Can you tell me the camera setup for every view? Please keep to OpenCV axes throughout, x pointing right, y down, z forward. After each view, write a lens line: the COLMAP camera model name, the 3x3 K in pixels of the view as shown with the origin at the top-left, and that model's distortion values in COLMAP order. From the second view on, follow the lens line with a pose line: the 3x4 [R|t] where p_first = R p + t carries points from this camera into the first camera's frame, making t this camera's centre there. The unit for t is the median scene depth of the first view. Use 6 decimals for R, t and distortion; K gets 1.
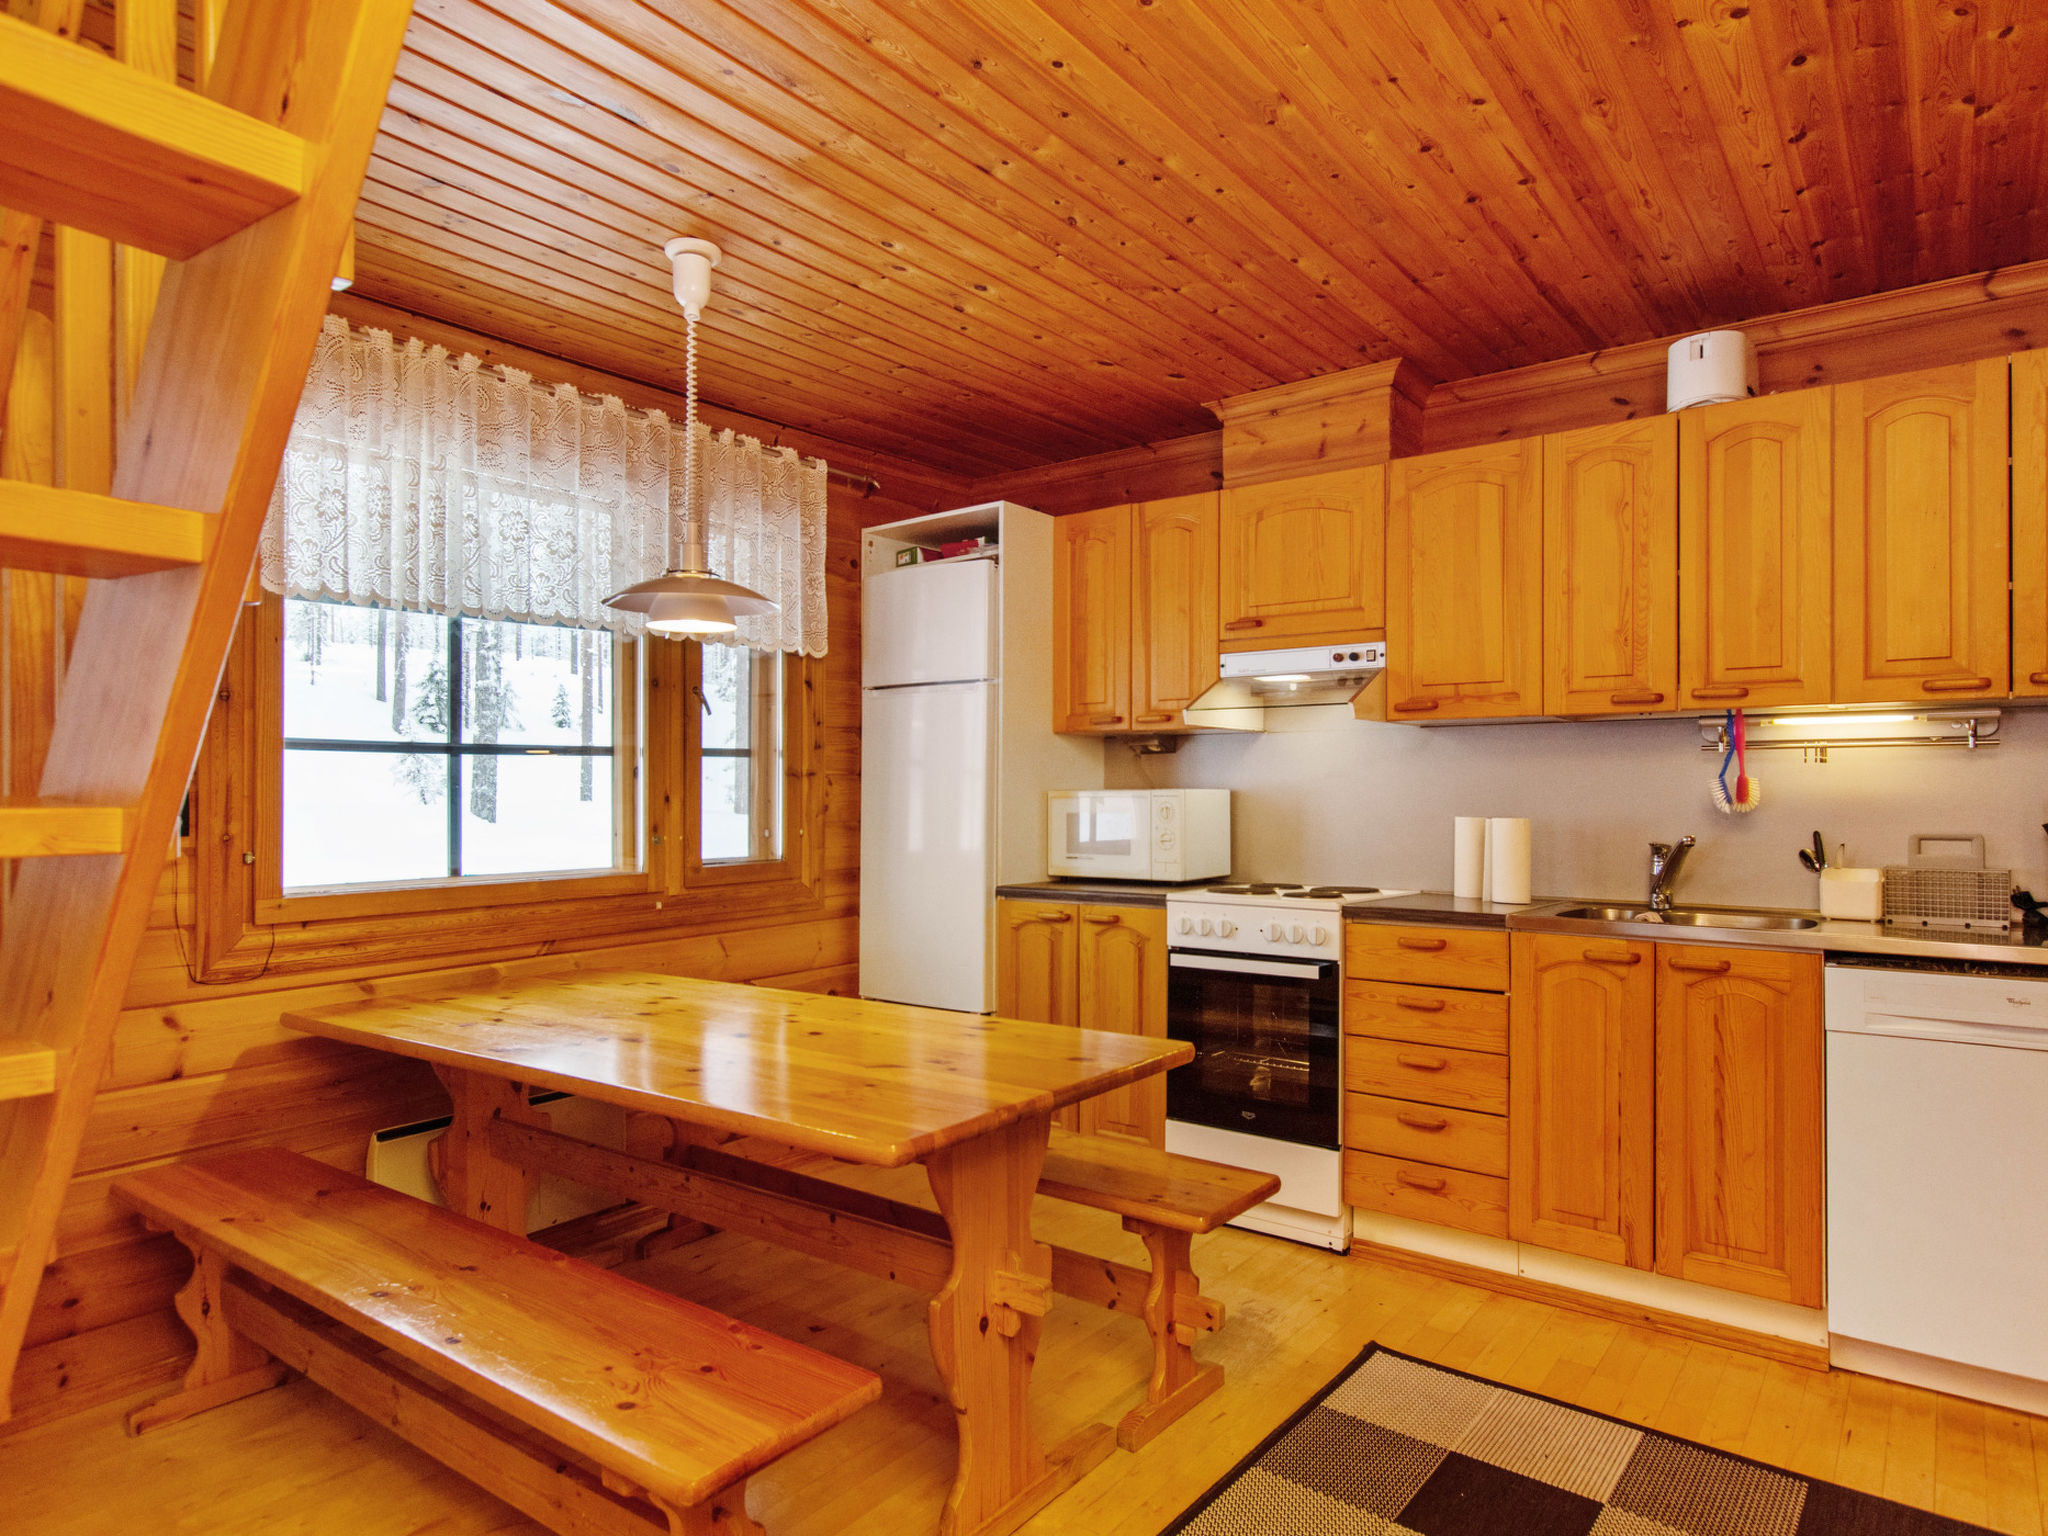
lens RADIAL K [[1221.9, 0, 1025.2], [0, 1221.9, 802.9], [0, 0, 1]] dist [0.000489, -0.000929]
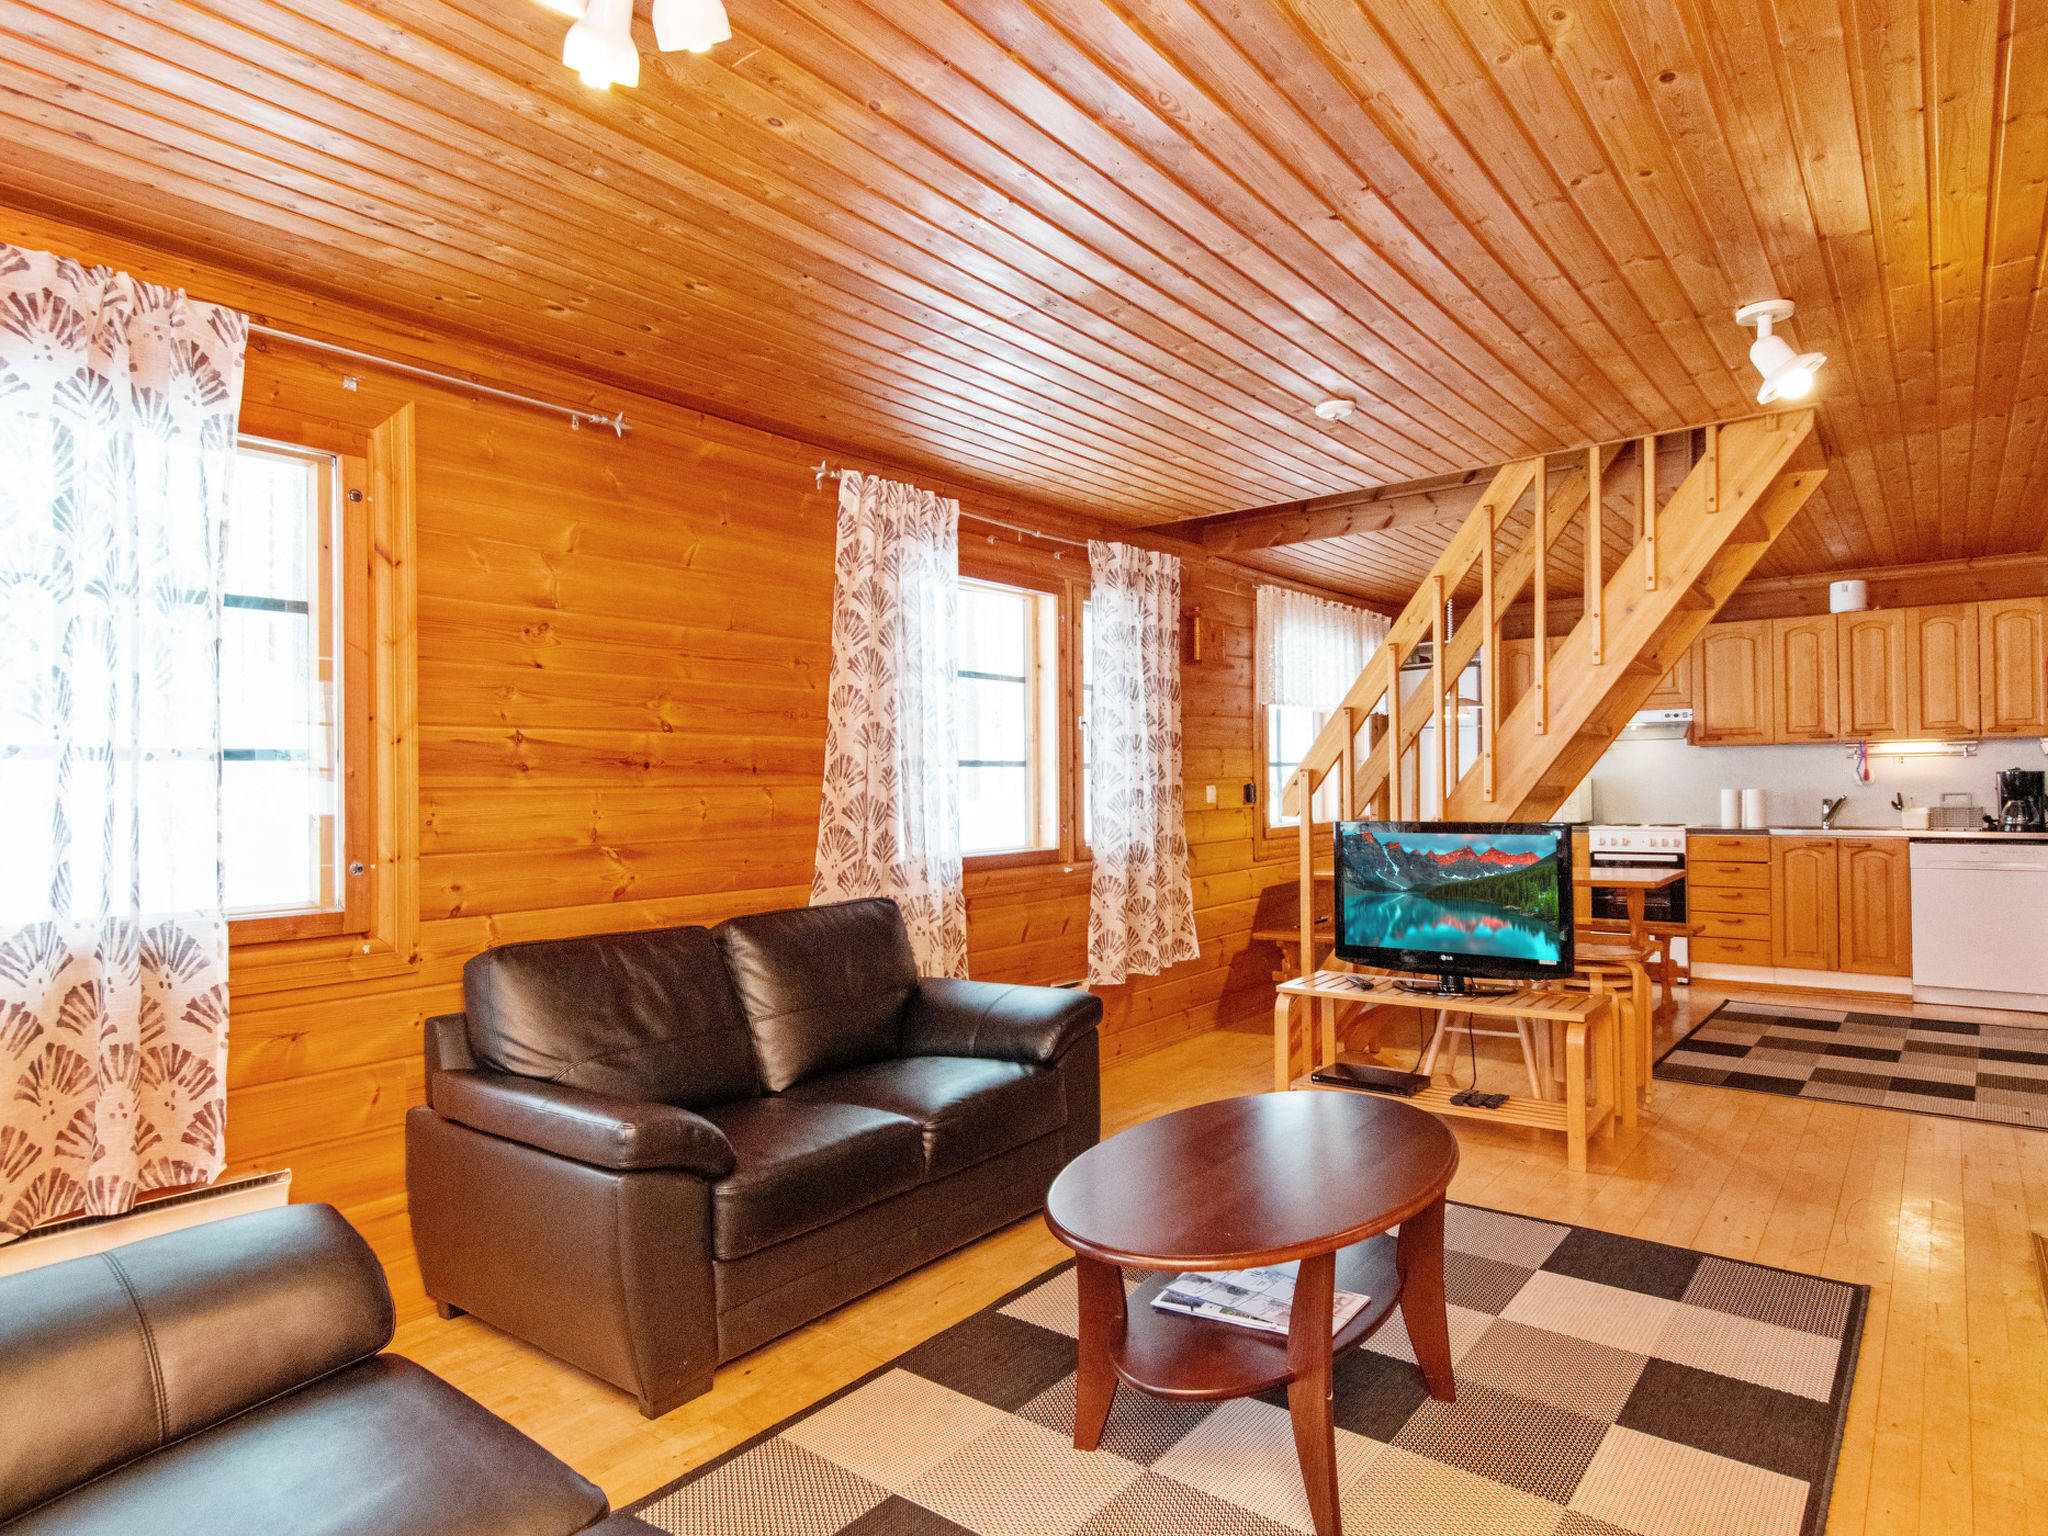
lens RADIAL K [[1140.7, 0, 1073.1], [0, 1140.7, 795.1], [0, 0, 1]] dist [-0.001829, 0.000477]
pose [[0.999907, -0.012133, -0.006192, -0.915359], [0.012115, 0.999922, -0.002902, 0.015121], [0.006227, 0.002827, 0.999977, -1.184160]]
